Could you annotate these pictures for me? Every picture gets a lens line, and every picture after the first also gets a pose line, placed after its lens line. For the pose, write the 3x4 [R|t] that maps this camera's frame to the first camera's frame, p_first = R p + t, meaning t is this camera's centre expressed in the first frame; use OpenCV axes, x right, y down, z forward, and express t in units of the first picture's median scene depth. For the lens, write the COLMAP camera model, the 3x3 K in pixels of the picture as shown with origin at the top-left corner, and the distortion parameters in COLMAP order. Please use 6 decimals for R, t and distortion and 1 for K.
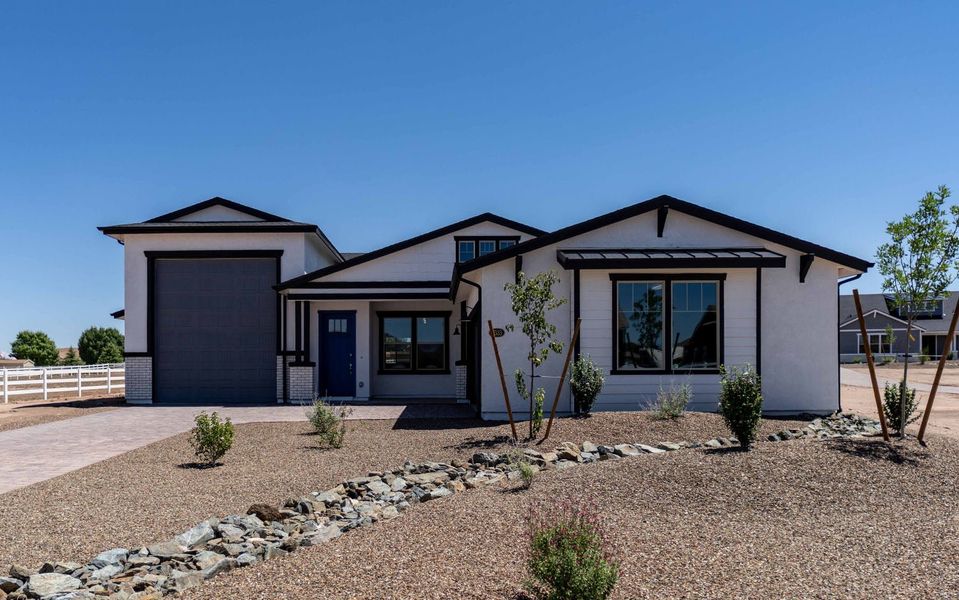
lens RADIAL K [[389.0, 0, 478.4], [0, 389.0, 303.4], [0, 0, 1]] dist [0.001014, -0.000666]
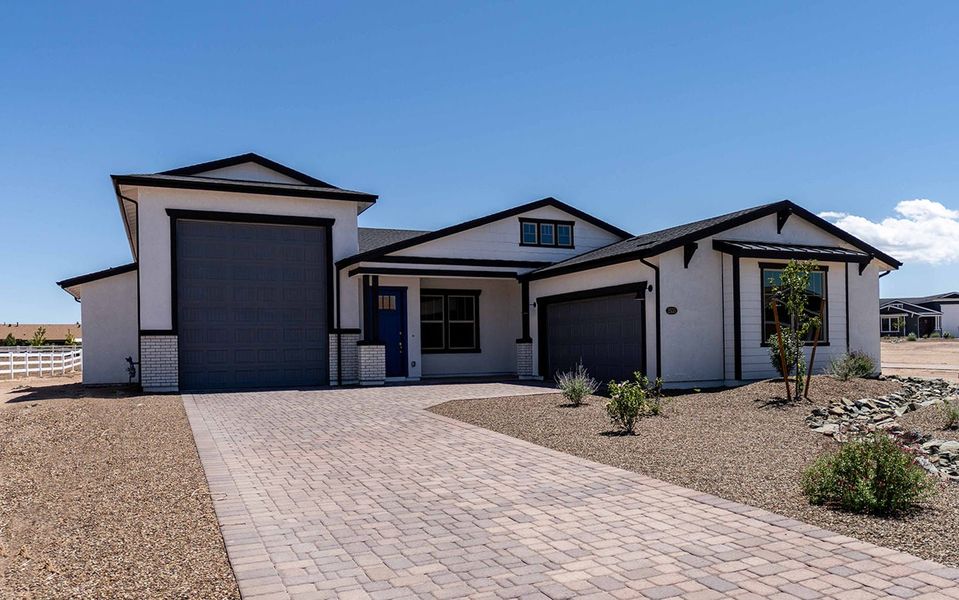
lens RADIAL K [[389.5, 0, 477.7], [0, 389.5, 282.3], [0, 0, 1]] dist [0.000629, -0.000064]
pose [[0.969112, 0.031205, 0.244638, -0.418598], [-0.029804, 0.999511, -0.009428, 0.011675], [-0.244812, 0.001846, 0.969569, 0.028443]]
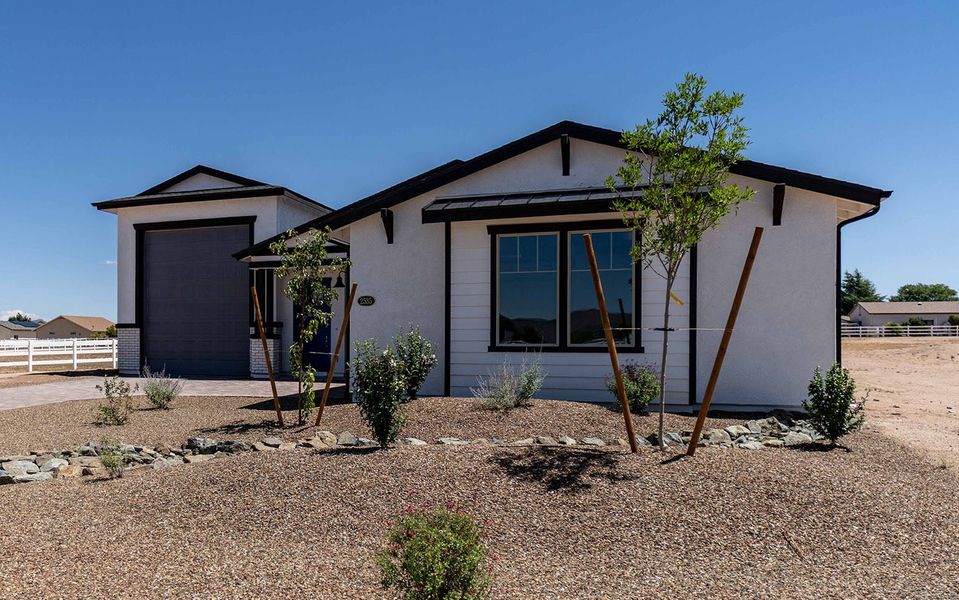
lens RADIAL K [[453.3, 0, 476.6], [0, 453.3, 267.3], [0, 0, 1]] dist [0.000549, 0.000251]
pose [[0.975127, -0.027404, -0.219945, 0.275495], [0.027780, 0.999613, -0.001383, 0.005269], [0.219898, -0.004761, 0.975511, 0.043620]]
